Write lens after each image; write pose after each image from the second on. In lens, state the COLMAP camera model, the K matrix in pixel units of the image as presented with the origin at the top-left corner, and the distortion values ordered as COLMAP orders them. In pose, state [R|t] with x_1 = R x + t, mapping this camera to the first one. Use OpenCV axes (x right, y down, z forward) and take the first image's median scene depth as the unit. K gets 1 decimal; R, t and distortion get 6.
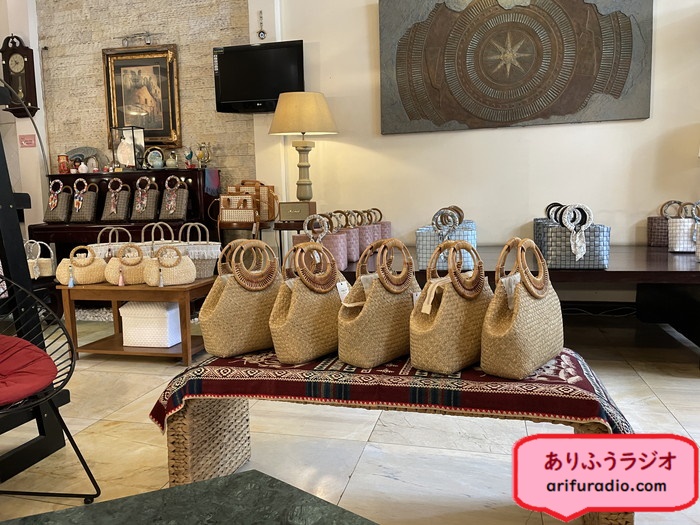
lens RADIAL K [[527.2, 0, 348.8], [0, 527.2, 263.2], [0, 0, 1]] dist [0.022455, -0.053296]
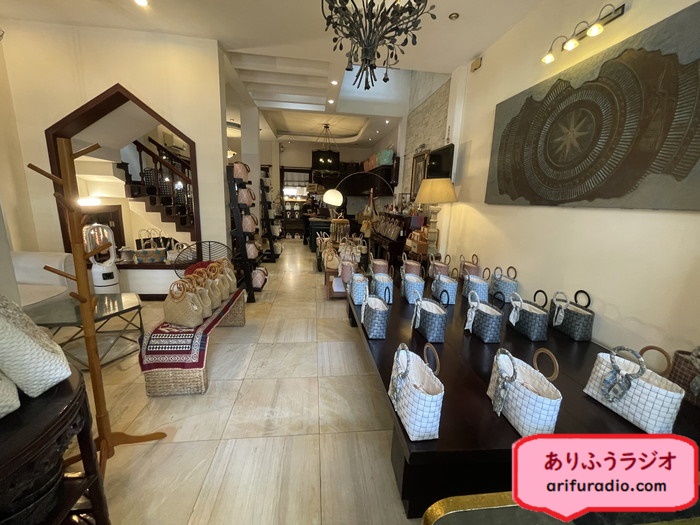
lens RADIAL K [[280.0, 0, 349.7], [0, 280.0, 258.7], [0, 0, 1]] dist [0.001096, 0.000129]
pose [[0.364242, 0.232310, -0.901865, 0.691962], [-0.145542, 0.970690, 0.191257, -0.207282], [0.919861, 0.061596, 0.387377, 0.419379]]
